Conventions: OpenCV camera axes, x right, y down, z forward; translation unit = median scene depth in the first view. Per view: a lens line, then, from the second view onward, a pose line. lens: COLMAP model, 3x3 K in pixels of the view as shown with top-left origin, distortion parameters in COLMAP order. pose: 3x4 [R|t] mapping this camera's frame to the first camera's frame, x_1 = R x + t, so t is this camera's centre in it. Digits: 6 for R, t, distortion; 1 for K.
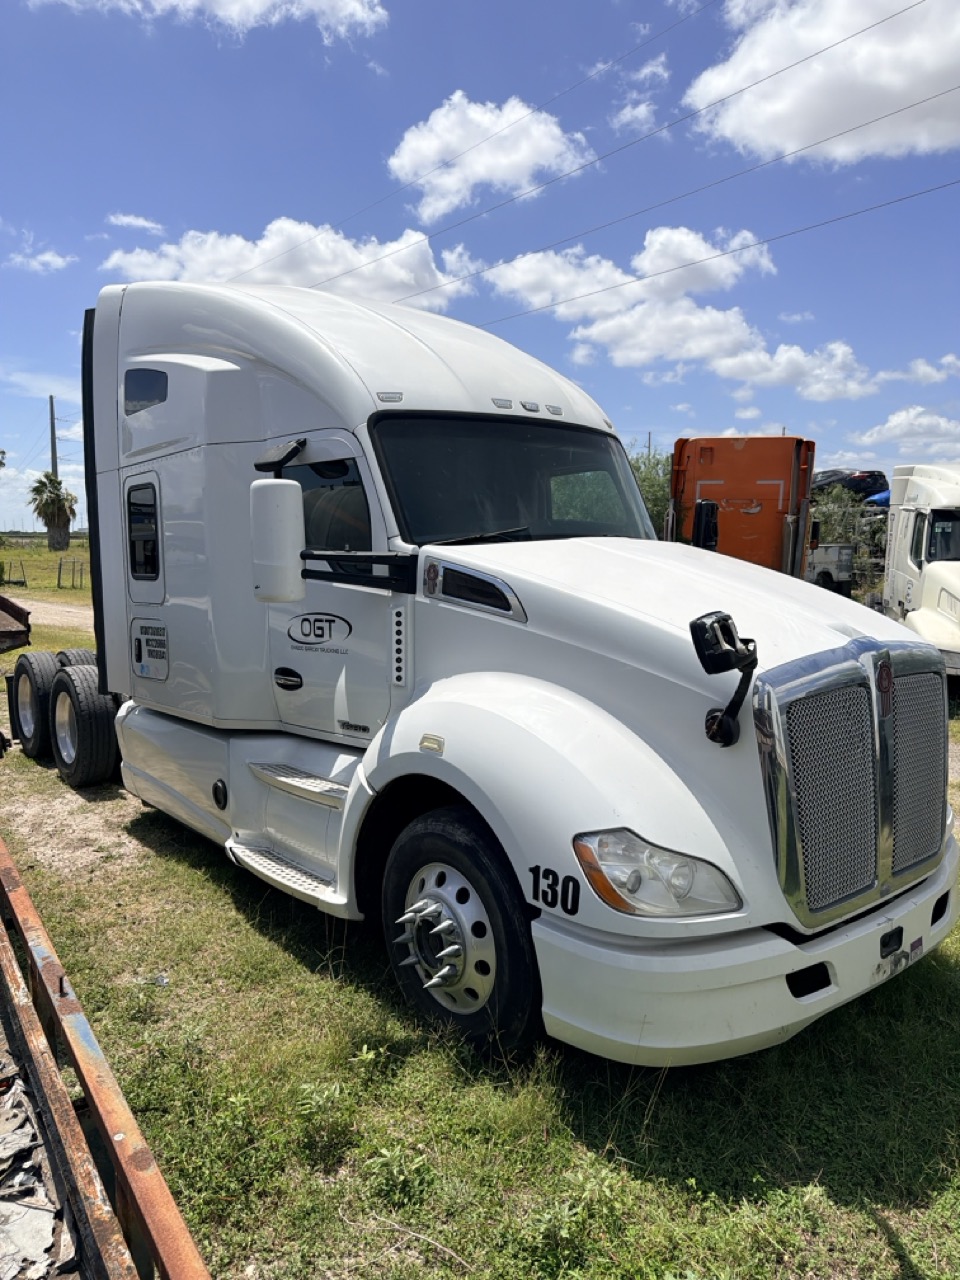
lens RADIAL K [[903.6, 0, 484.9], [0, 903.6, 644.4], [0, 0, 1]] dist [0.059456, -0.065773]
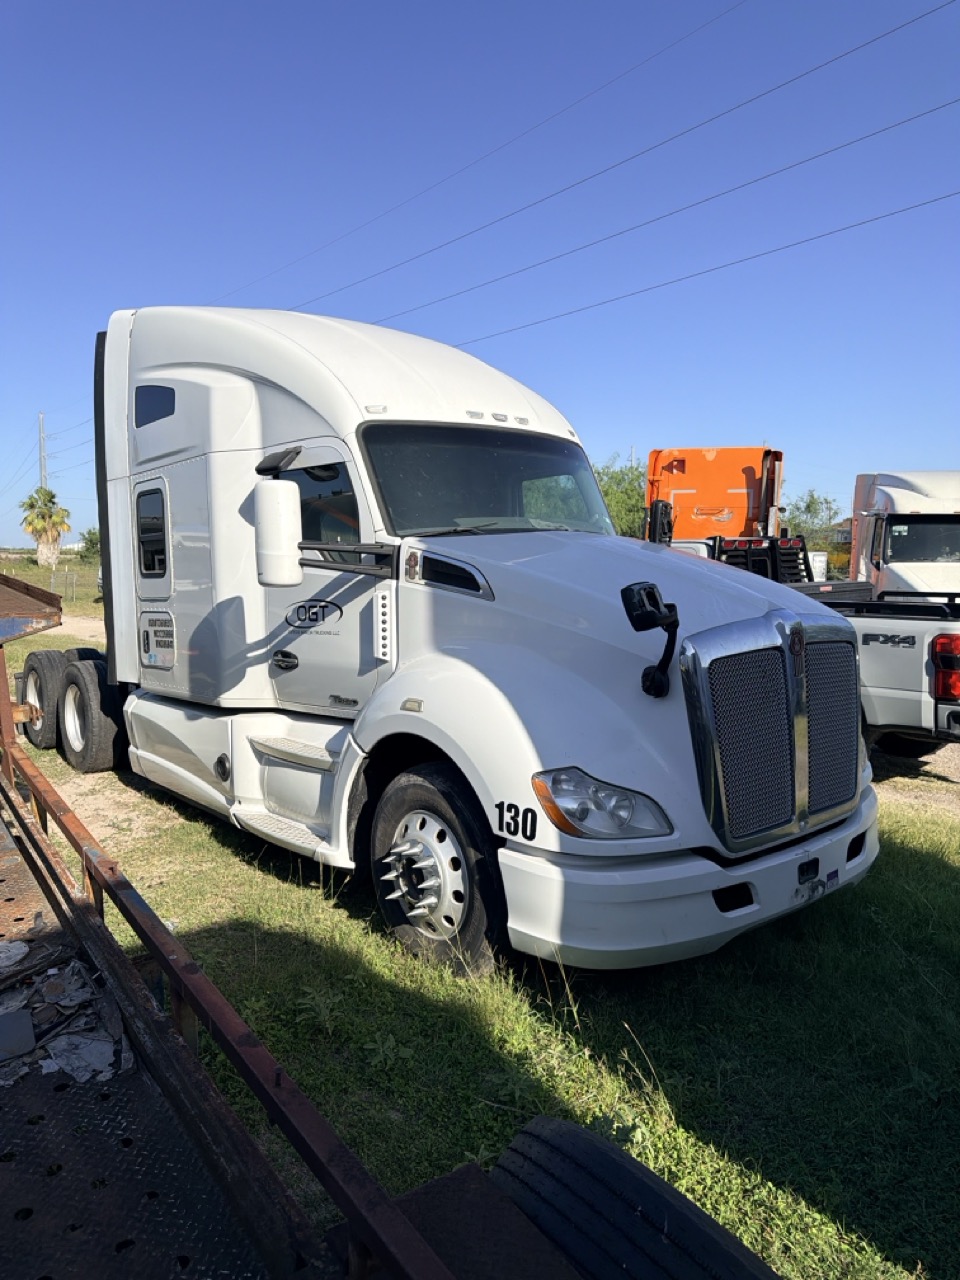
lens RADIAL K [[903.6, 0, 484.9], [0, 903.6, 644.4], [0, 0, 1]] dist [0.059456, -0.065773]
pose [[0.999874, -0.009422, 0.012782, 0.019063], [0.009621, 0.999833, -0.015530, 0.048728], [-0.012634, 0.015651, 0.999798, -0.156825]]
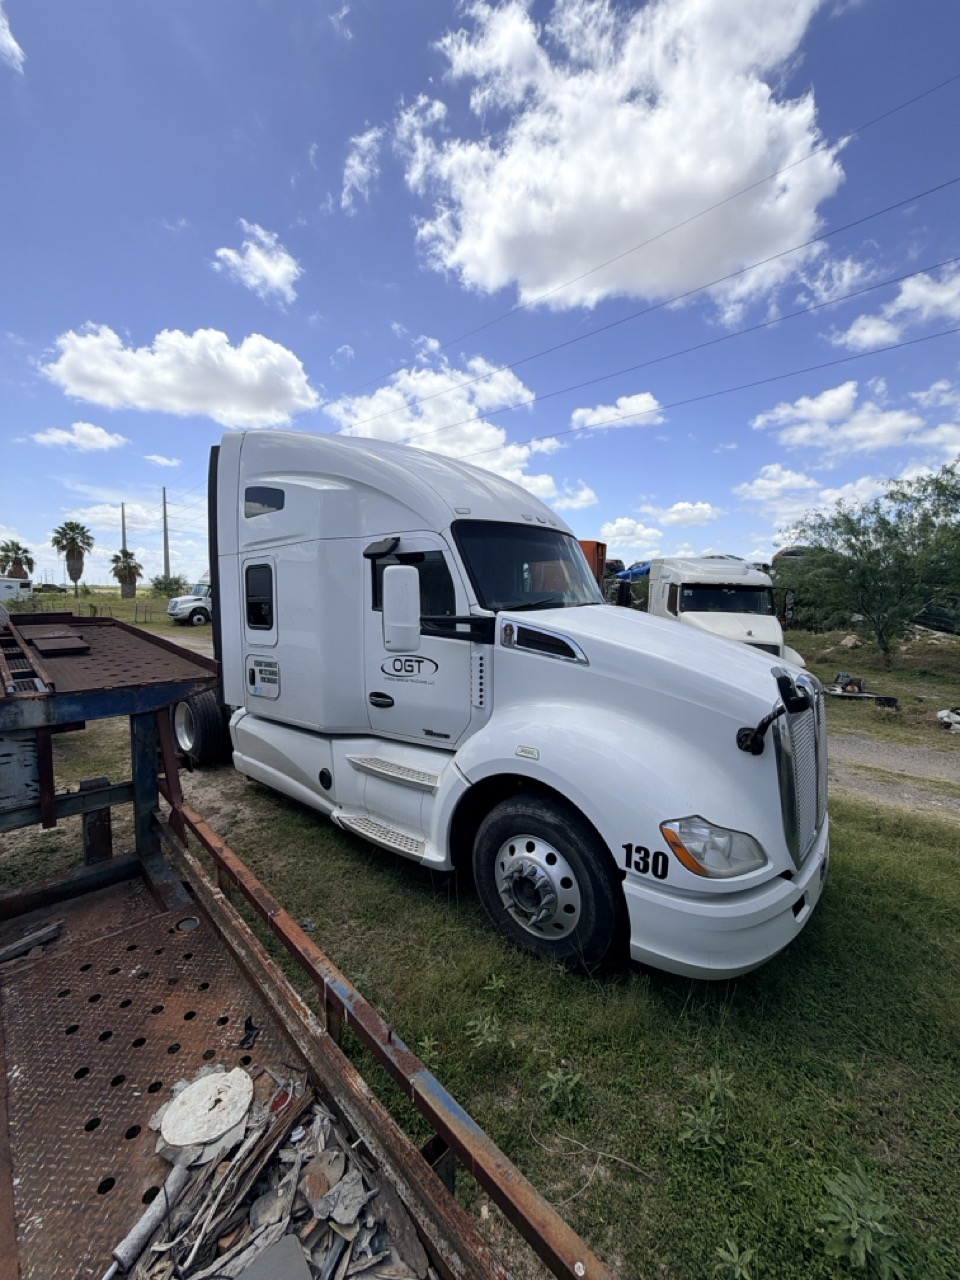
lens RADIAL K [[505.7, 0, 473.5], [0, 505.7, 635.4], [0, 0, 1]] dist [-0.007630, 0.000006]
pose [[0.984791, -0.006383, 0.173623, -0.270885], [0.011540, 0.999521, -0.028710, -0.051783], [-0.173357, 0.030277, 0.984394, 0.220002]]
